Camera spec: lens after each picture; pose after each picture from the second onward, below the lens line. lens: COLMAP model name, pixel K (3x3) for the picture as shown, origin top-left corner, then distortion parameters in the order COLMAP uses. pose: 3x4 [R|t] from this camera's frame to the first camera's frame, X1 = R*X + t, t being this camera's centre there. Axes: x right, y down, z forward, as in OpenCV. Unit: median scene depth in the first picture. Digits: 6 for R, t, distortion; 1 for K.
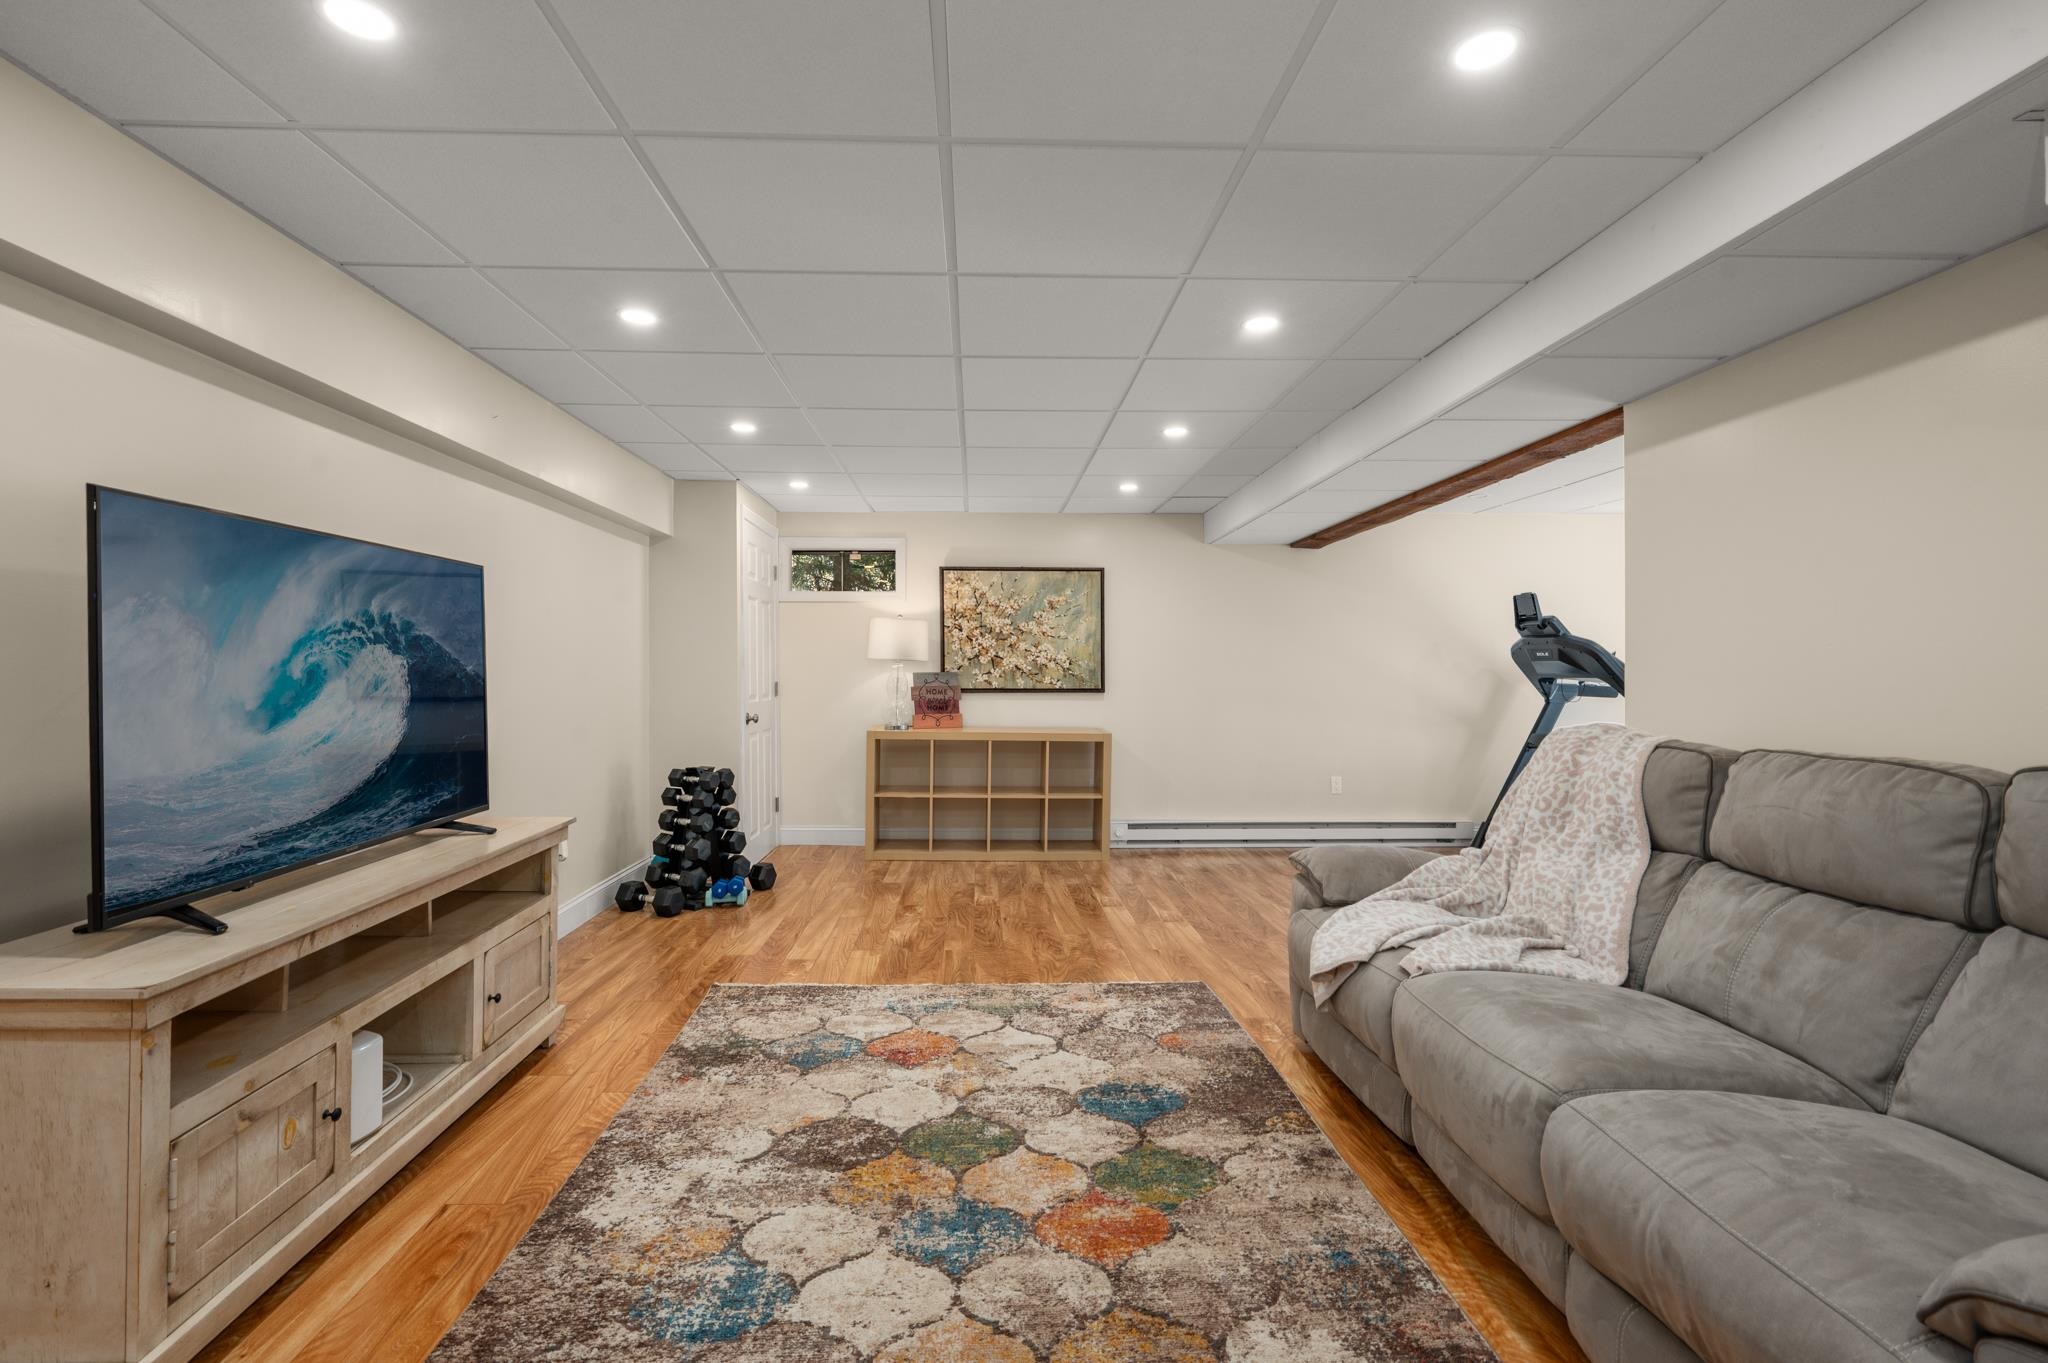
lens RADIAL K [[914.5, 0, 1009.4], [0, 914.5, 677.5], [0, 0, 1]] dist [0.000006, 0.000186]
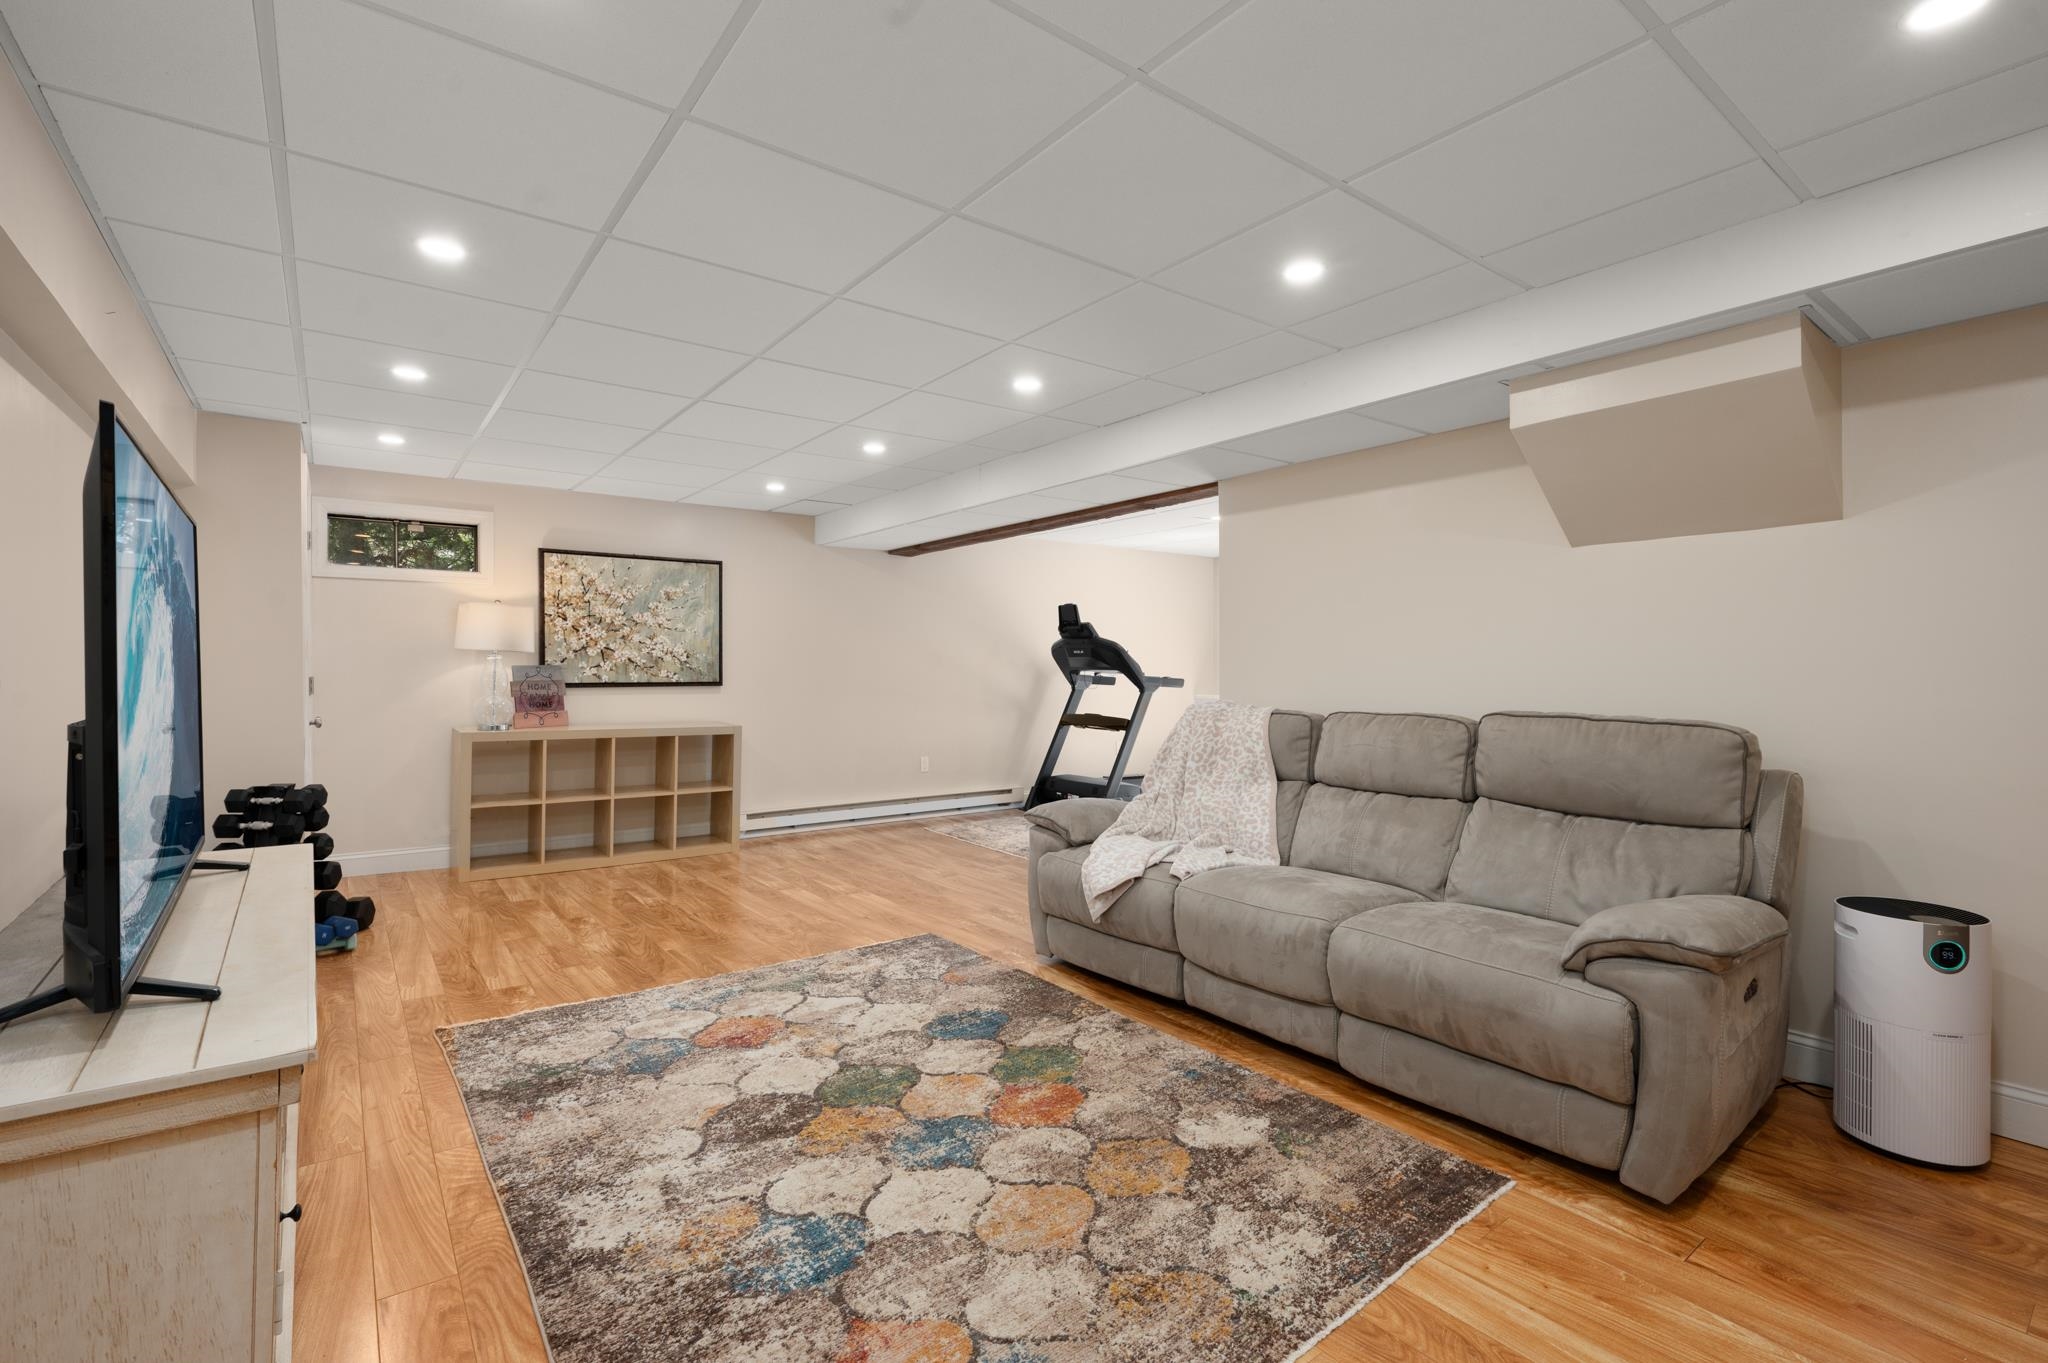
lens RADIAL K [[914.5, 0, 1009.4], [0, 914.5, 677.5], [0, 0, 1]] dist [0.000006, 0.000186]
pose [[0.823127, -0.005928, 0.567827, -0.451815], [0.002752, 0.999975, 0.006450, 0.003831], [-0.567851, -0.003746, 0.823123, -0.007582]]
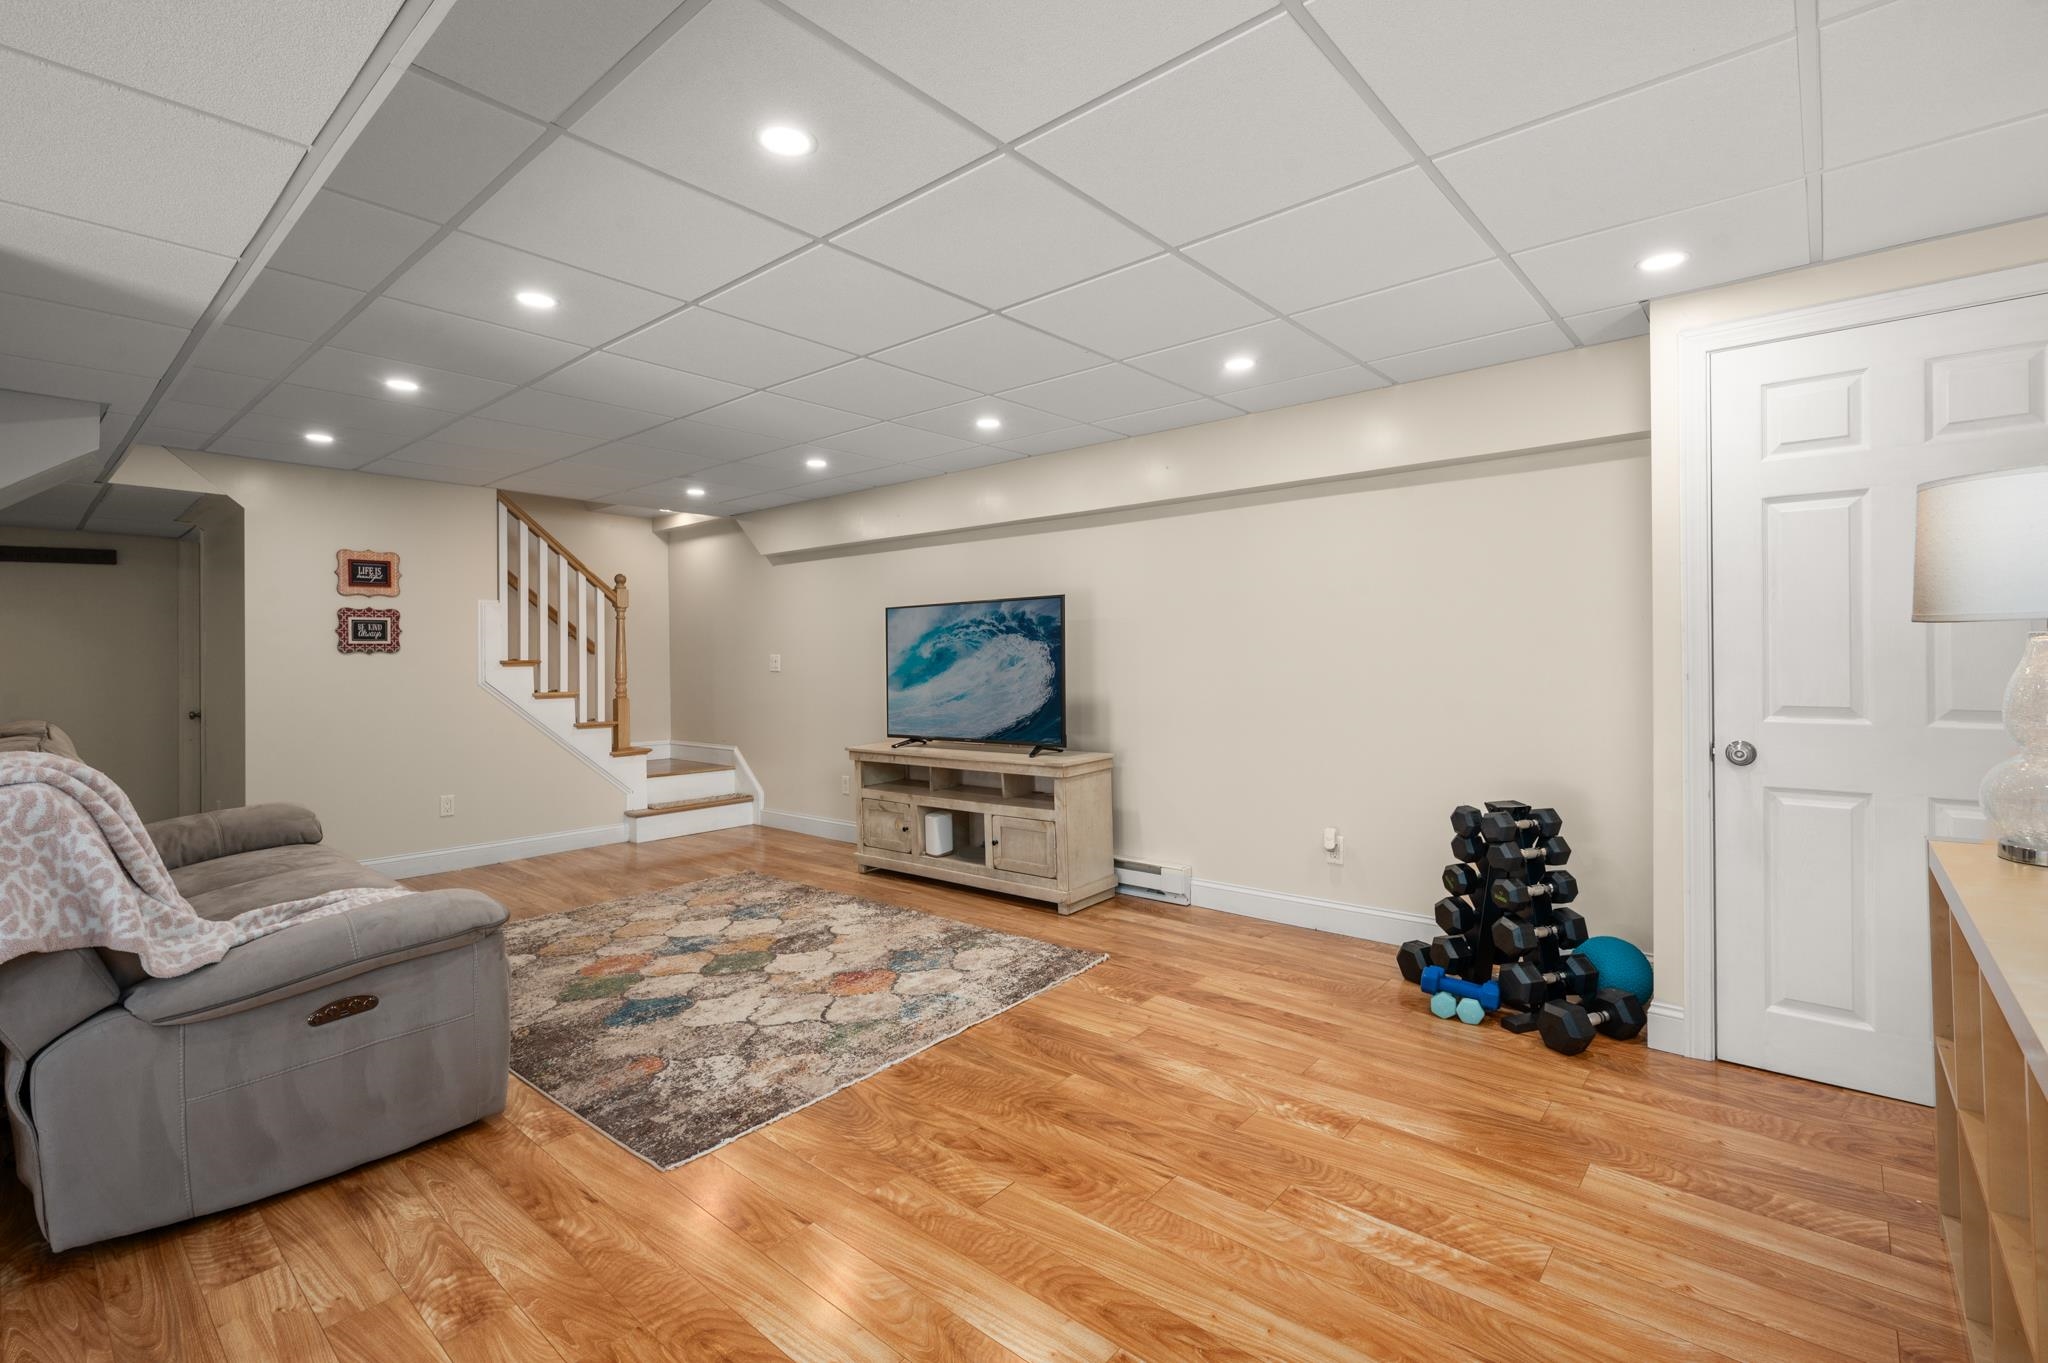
lens RADIAL K [[881.2, 0, 1029.5], [0, 881.2, 649.1], [0, 0, 1]] dist [0.001103, 0.000105]
pose [[-0.667007, 0.002287, -0.745048, 0.622544], [0.006559, 0.999975, -0.002803, -0.024944], [0.745022, -0.006757, -0.667006, 2.000557]]
